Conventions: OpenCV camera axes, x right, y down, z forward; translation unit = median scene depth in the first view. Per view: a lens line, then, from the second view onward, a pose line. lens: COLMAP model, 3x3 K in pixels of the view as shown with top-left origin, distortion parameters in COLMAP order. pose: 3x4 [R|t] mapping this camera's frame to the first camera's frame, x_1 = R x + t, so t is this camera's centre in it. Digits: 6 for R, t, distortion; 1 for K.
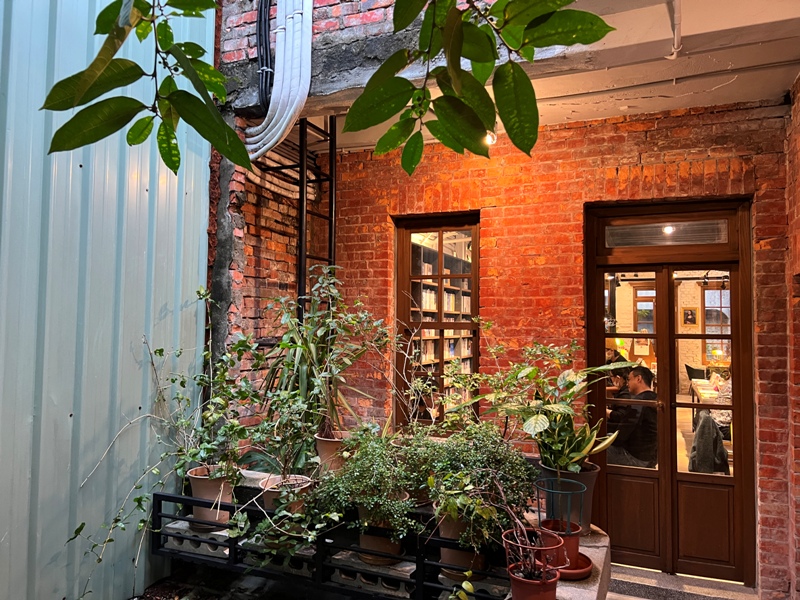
lens RADIAL K [[603.6, 0, 399.2], [0, 603.6, 299.3], [0, 0, 1]] dist [0.010471, 0.001562]
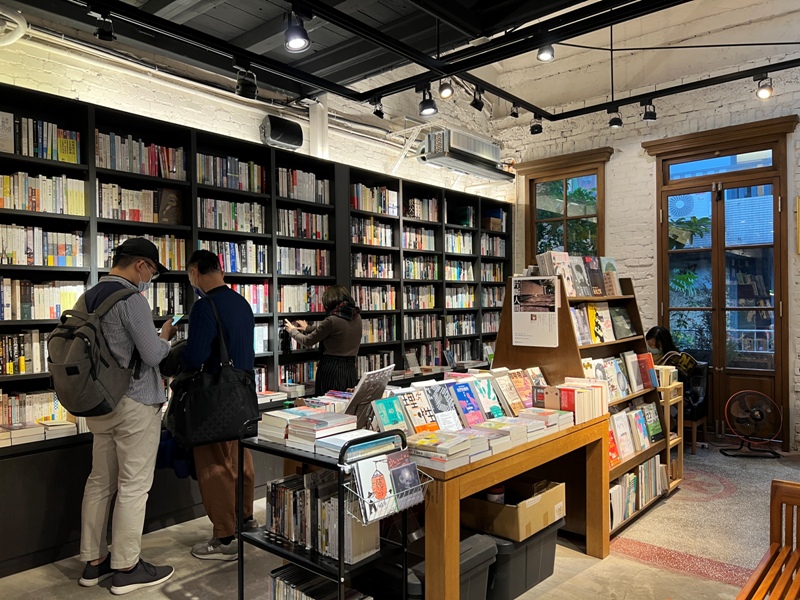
lens RADIAL K [[603.6, 0, 400.9], [0, 603.6, 304.4], [0, 0, 1]] dist [0.010471, 0.001562]
pose [[0.950628, -0.015919, -0.309925, 0.350686], [0.031150, 0.998535, 0.044255, 0.049109], [0.308766, -0.051724, 0.949731, 0.594669]]
